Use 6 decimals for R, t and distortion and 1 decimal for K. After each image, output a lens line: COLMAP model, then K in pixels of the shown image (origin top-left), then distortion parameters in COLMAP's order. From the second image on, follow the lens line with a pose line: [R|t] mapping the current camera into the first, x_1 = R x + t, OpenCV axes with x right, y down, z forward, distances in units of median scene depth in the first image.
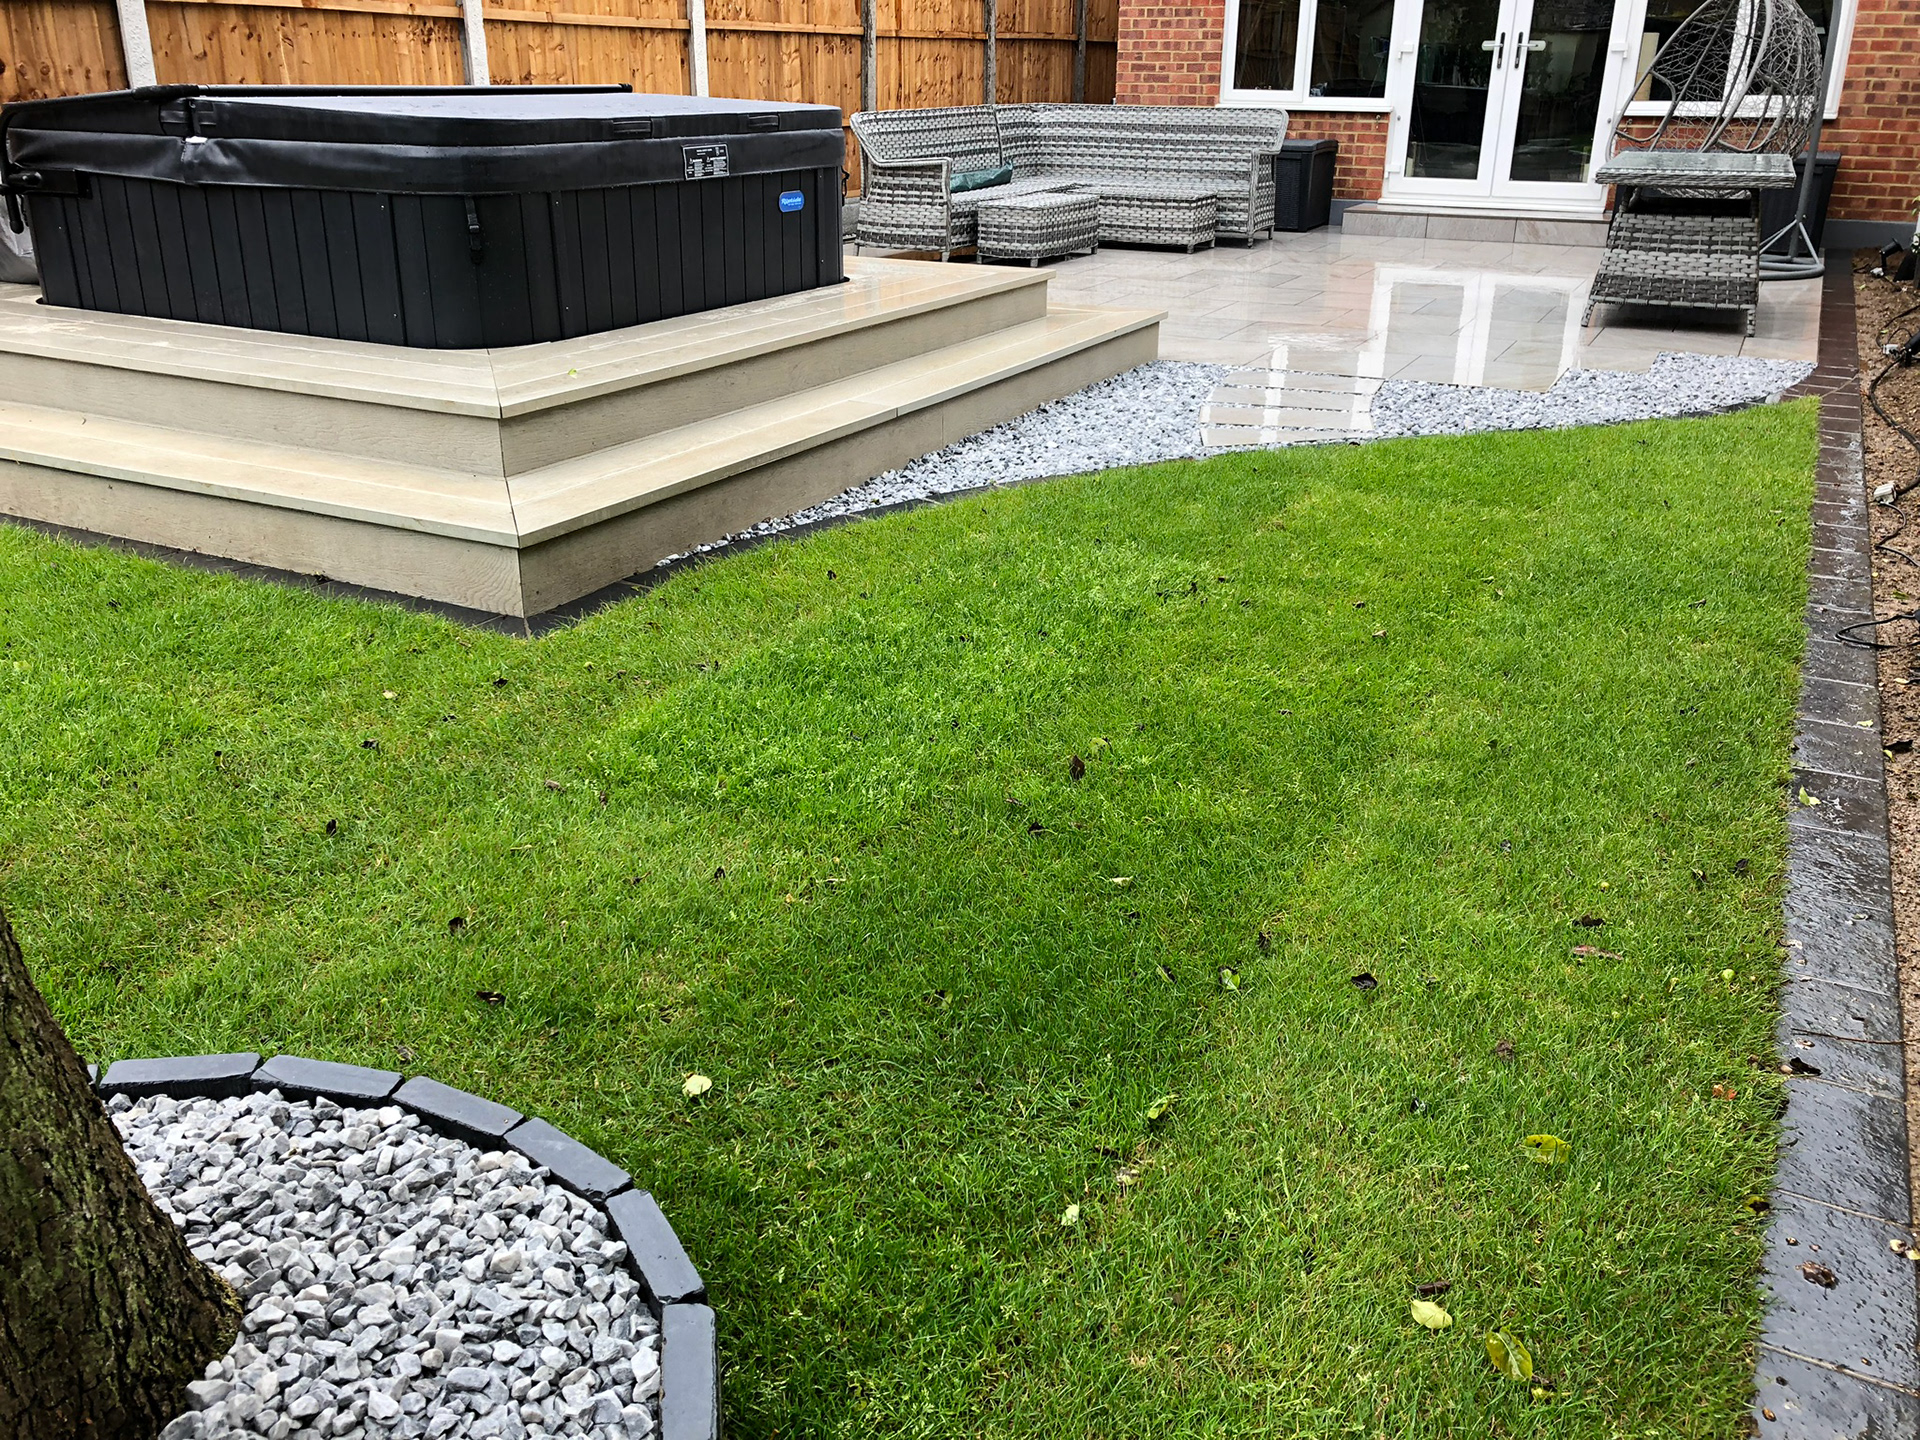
lens RADIAL K [[1566.1, 0, 966.3], [0, 1566.1, 703.4], [0, 0, 1]] dist [0.018536, -0.003248]
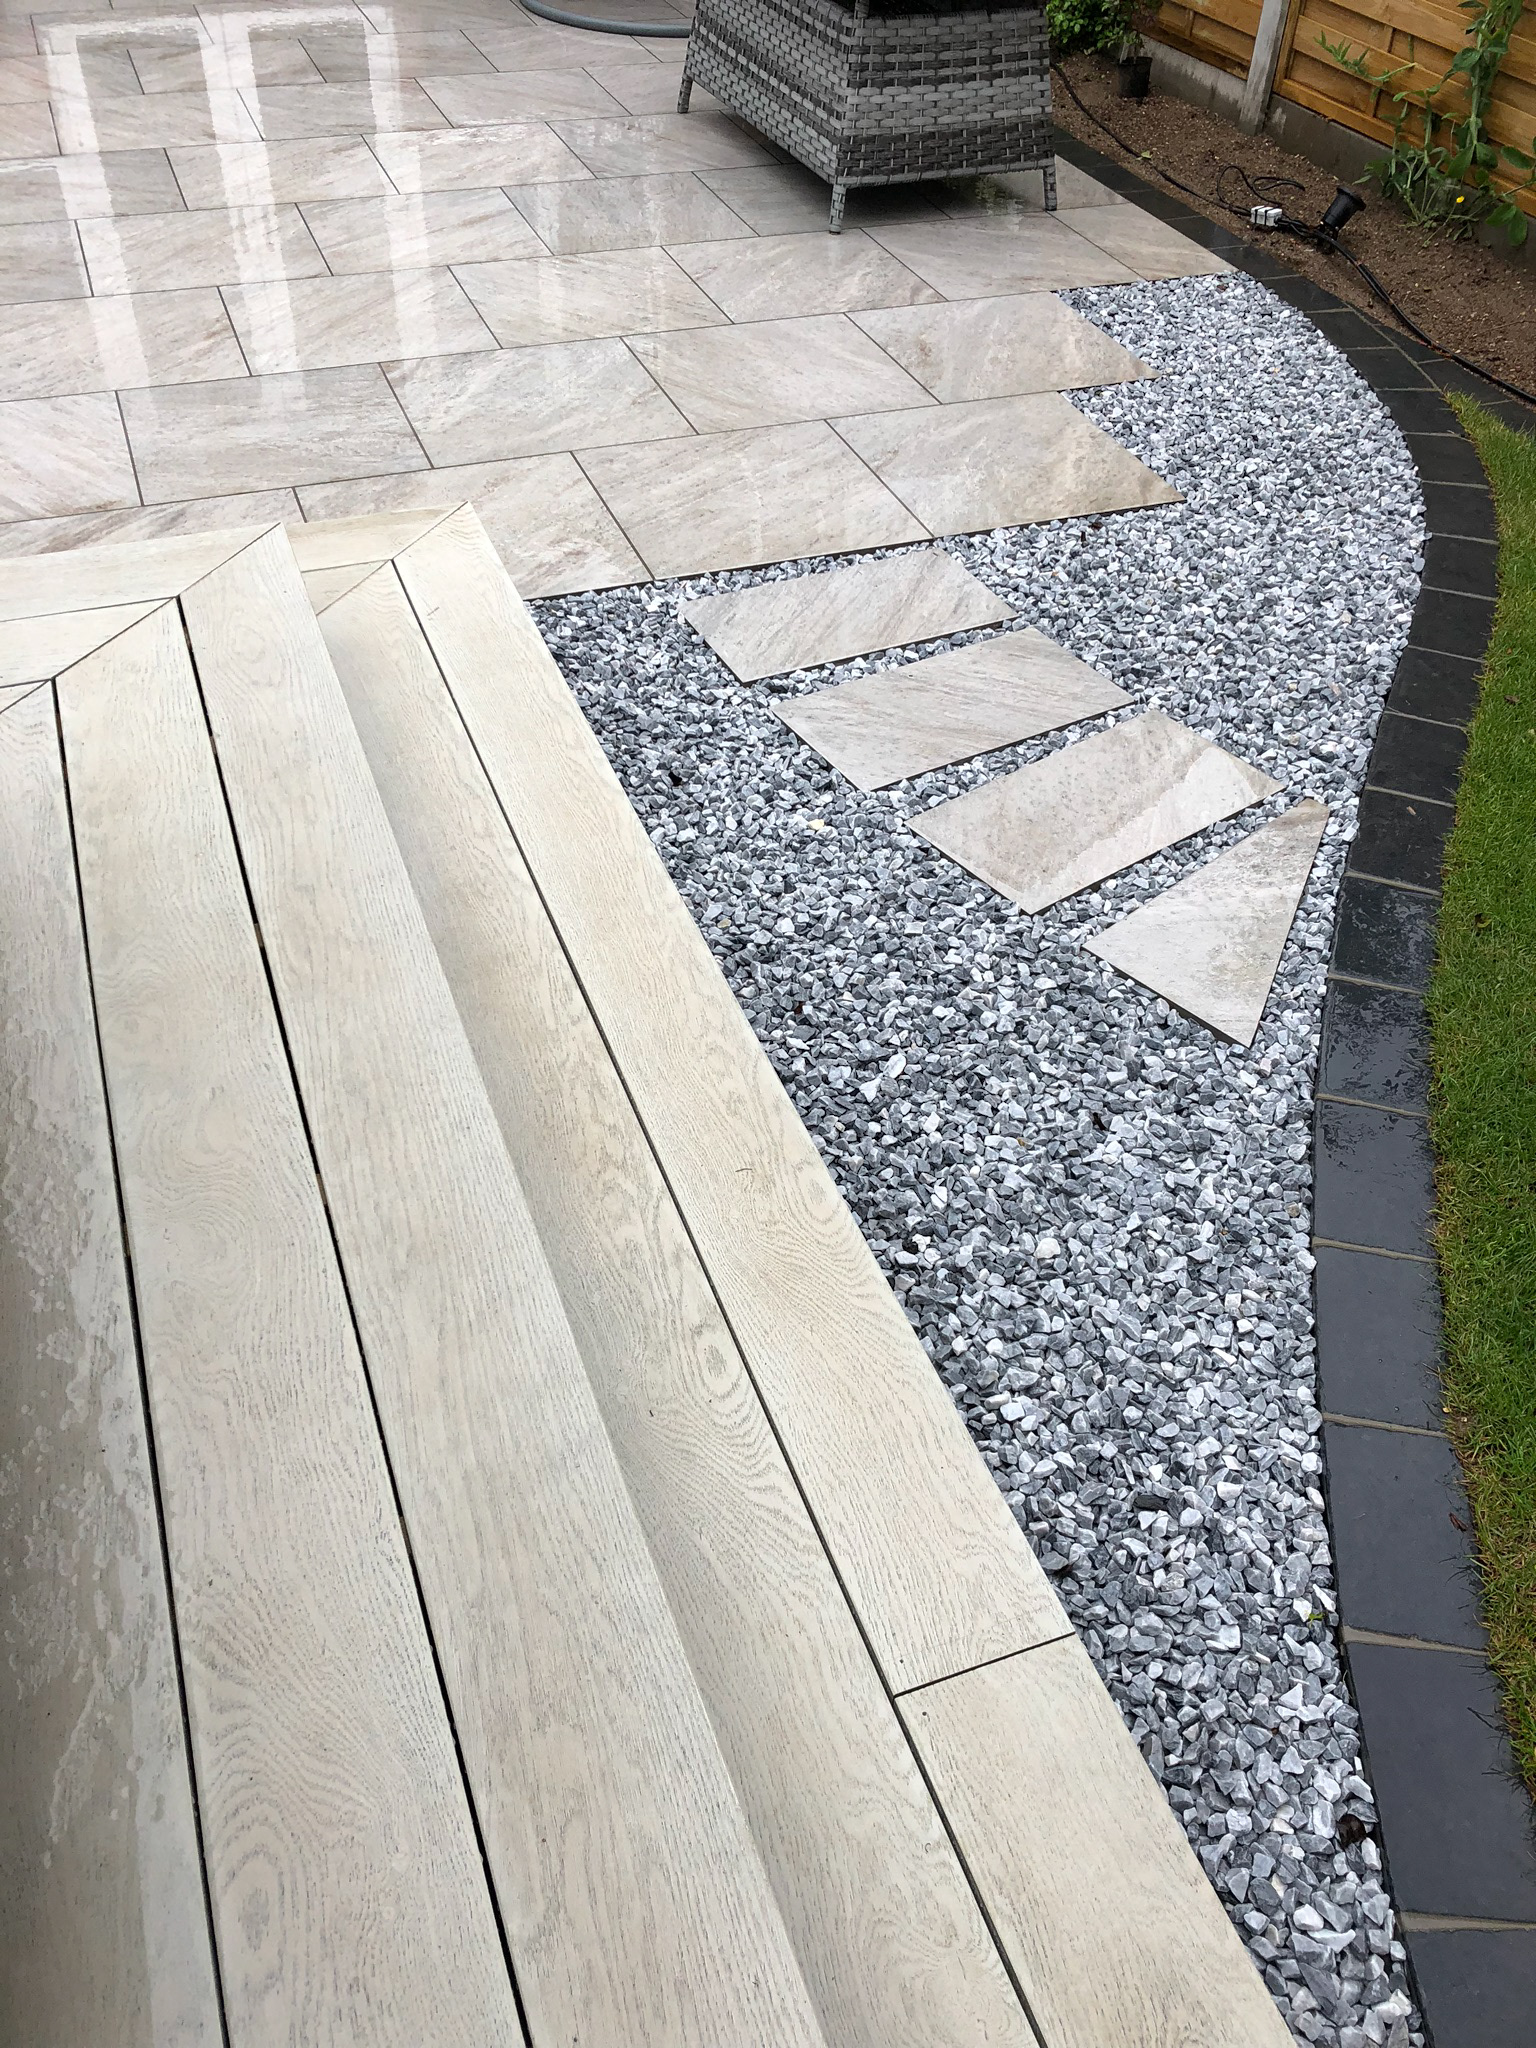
lens RADIAL K [[1647.8, 0, 764.2], [0, 1647.8, 1031.7], [0, 0, 1]] dist [0.005797, -0.000705]
pose [[0.672210, -0.498650, 0.547250, -0.134948], [0.253240, 0.849444, 0.462941, -0.305871], [-0.695703, -0.172608, 0.697283, 0.575684]]
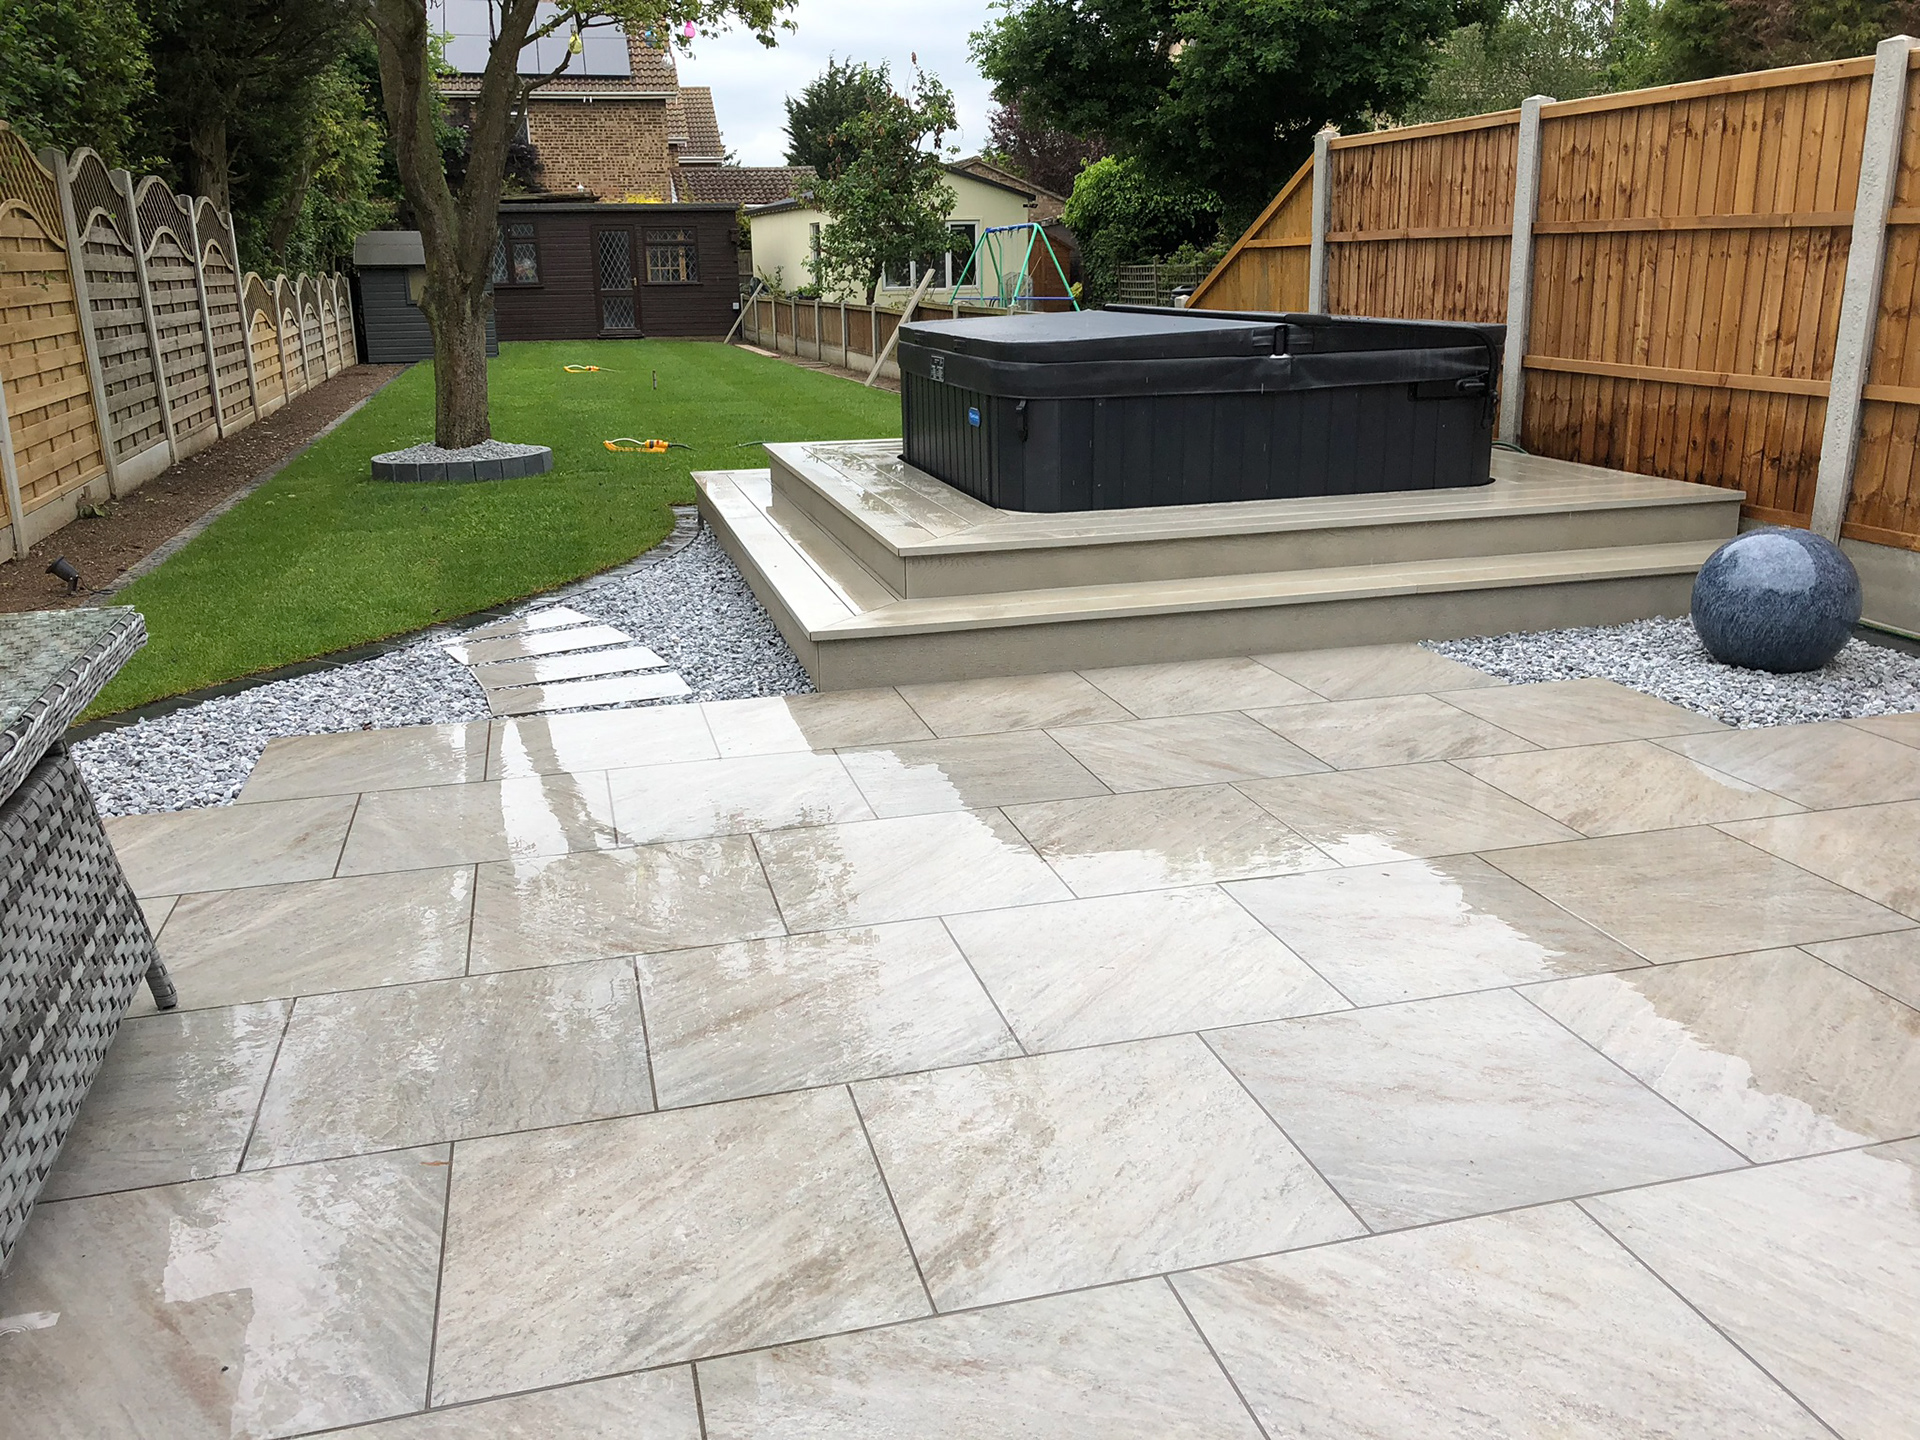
lens RADIAL K [[1564.4, 0, 961.4], [0, 1564.4, 702.5], [0, 0, 1]] dist [0.023678, -0.012296]
pose [[-0.743844, 0.186154, -0.641906, 0.525946], [-0.240819, 0.821266, 0.517231, -0.592283], [0.623460, 0.539323, -0.566064, 1.416376]]
